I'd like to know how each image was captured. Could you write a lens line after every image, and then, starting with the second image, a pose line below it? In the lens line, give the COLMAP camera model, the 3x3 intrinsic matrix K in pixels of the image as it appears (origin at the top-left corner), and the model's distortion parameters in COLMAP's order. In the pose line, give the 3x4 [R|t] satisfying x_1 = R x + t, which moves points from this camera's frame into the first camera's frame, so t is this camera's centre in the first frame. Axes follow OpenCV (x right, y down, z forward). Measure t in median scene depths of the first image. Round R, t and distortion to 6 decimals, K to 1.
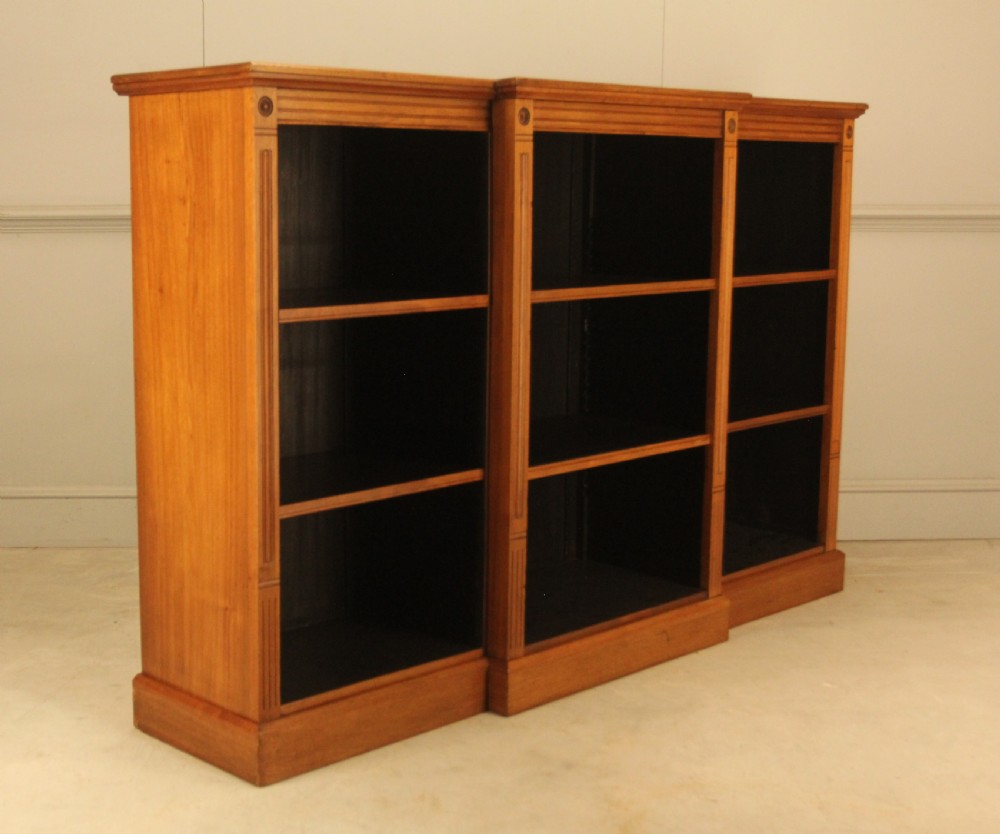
lens RADIAL K [[1648.8, 0, 500.0], [0, 1648.8, 417.0], [0, 0, 1]] dist [-0.030593, -0.978752]
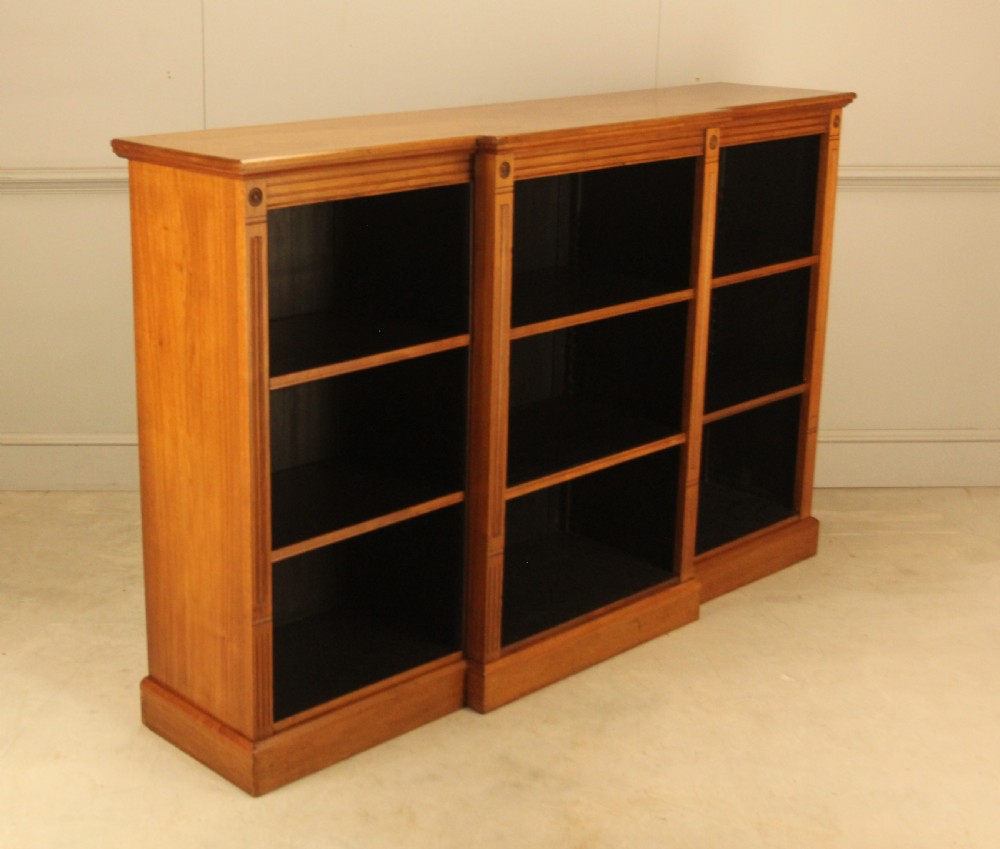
lens RADIAL K [[1727.2, 0, 496.2], [0, 1727.2, 379.2], [0, 0, 1]] dist [-0.041798, -1.128253]
pose [[0.999708, 0.015908, -0.018207, 0.031009], [-0.013583, 0.992511, 0.121400, -0.182275], [0.020002, -0.121117, 0.992437, -0.105719]]
